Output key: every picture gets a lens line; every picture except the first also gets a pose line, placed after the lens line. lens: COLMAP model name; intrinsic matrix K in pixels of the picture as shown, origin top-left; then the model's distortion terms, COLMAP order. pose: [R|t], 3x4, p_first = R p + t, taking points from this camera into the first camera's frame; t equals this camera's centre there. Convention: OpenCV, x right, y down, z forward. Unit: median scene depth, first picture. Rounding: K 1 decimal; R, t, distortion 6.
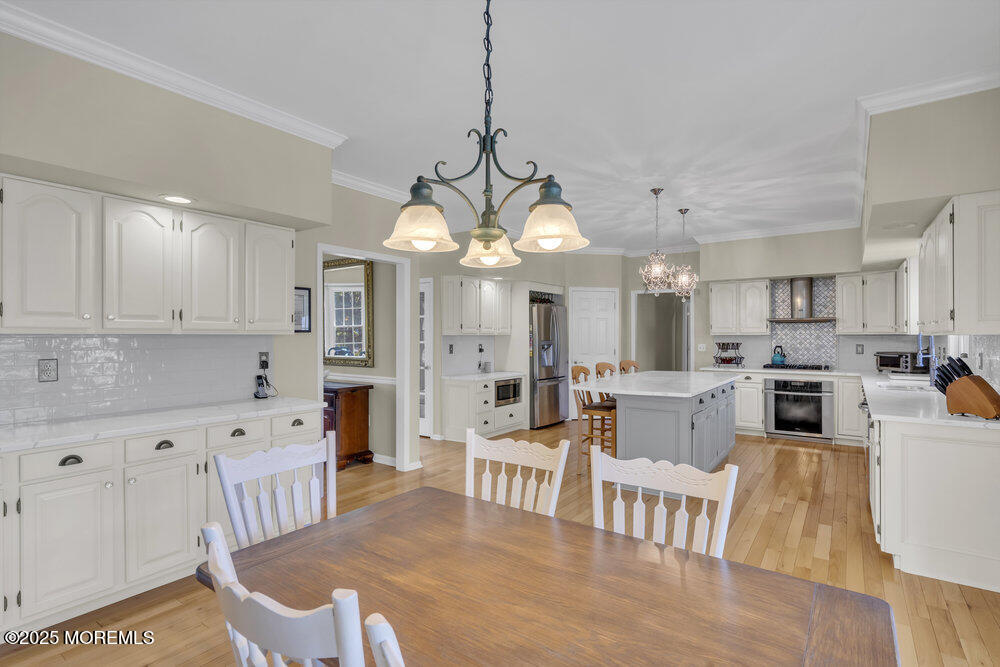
lens RADIAL K [[490.9, 0, 496.0], [0, 490.9, 336.9], [0, 0, 1]] dist [-0.002973, 0.001114]
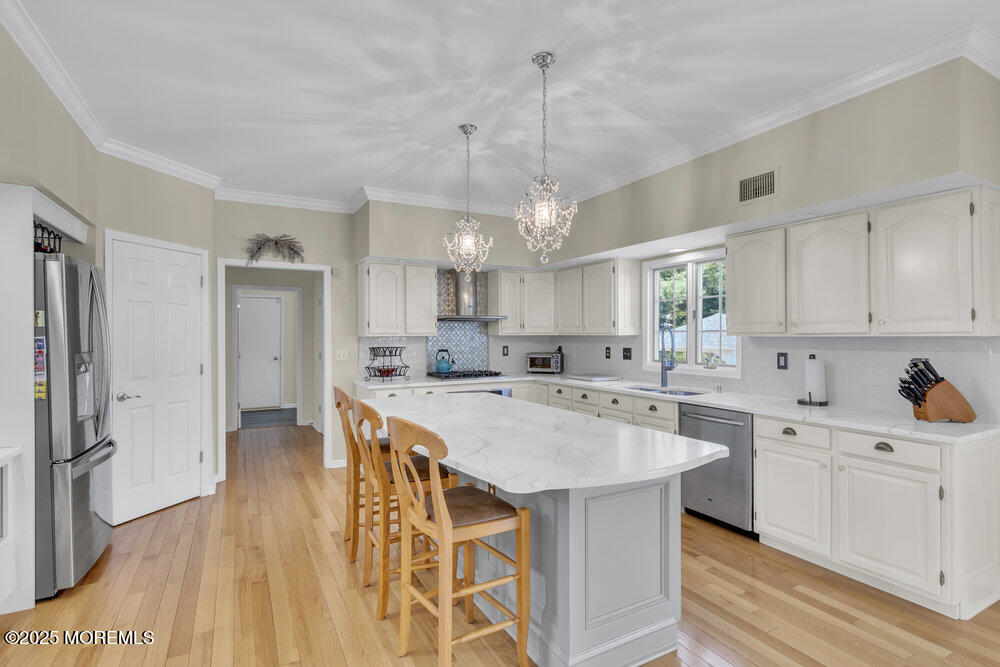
lens RADIAL K [[490.9, 0, 497.2], [0, 490.9, 339.1], [0, 0, 1]] dist [-0.002973, 0.001114]
pose [[0.437572, -0.010568, 0.899121, -0.119588], [0.003851, 0.999944, 0.009879, -0.006914], [-0.899175, -0.000860, 0.437588, 0.606353]]
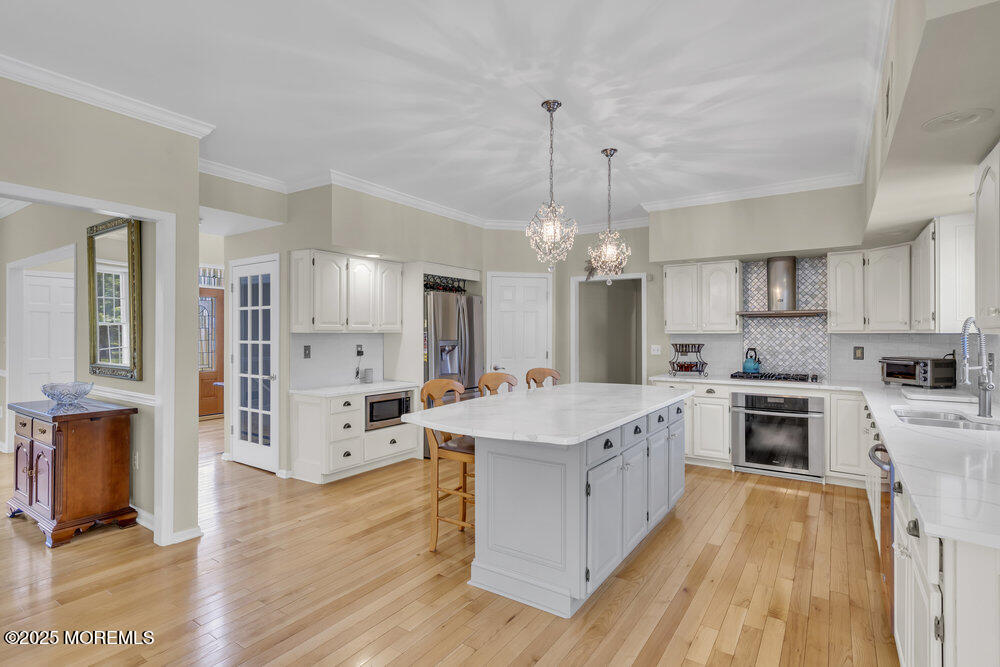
lens RADIAL K [[490.9, 0, 497.8], [0, 490.9, 333.4], [0, 0, 1]] dist [-0.002973, 0.001114]
pose [[0.999766, 0.002367, 0.021510, 0.182010], [-0.002292, 0.999991, -0.003517, -0.000730], [-0.021518, 0.003467, 0.999762, 0.272971]]
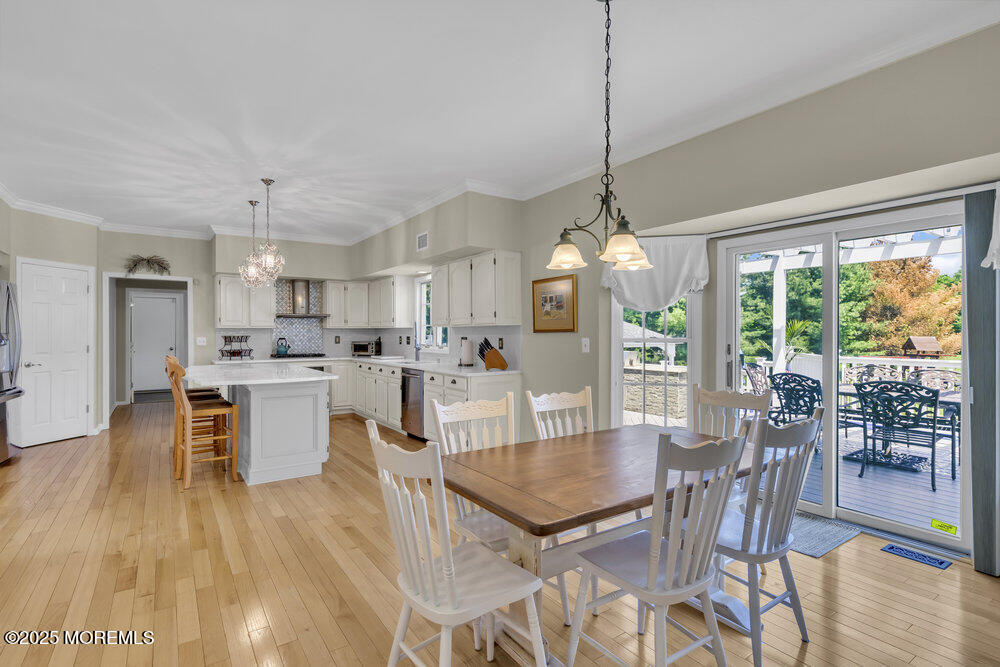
lens RADIAL K [[490.9, 0, 498.8], [0, 490.9, 338.1], [0, 0, 1]] dist [-0.002973, 0.001114]
pose [[0.336990, -0.010633, 0.941448, -0.337722], [0.001251, 0.999940, 0.010846, 0.007666], [-0.941507, -0.002477, 0.336983, 0.164032]]
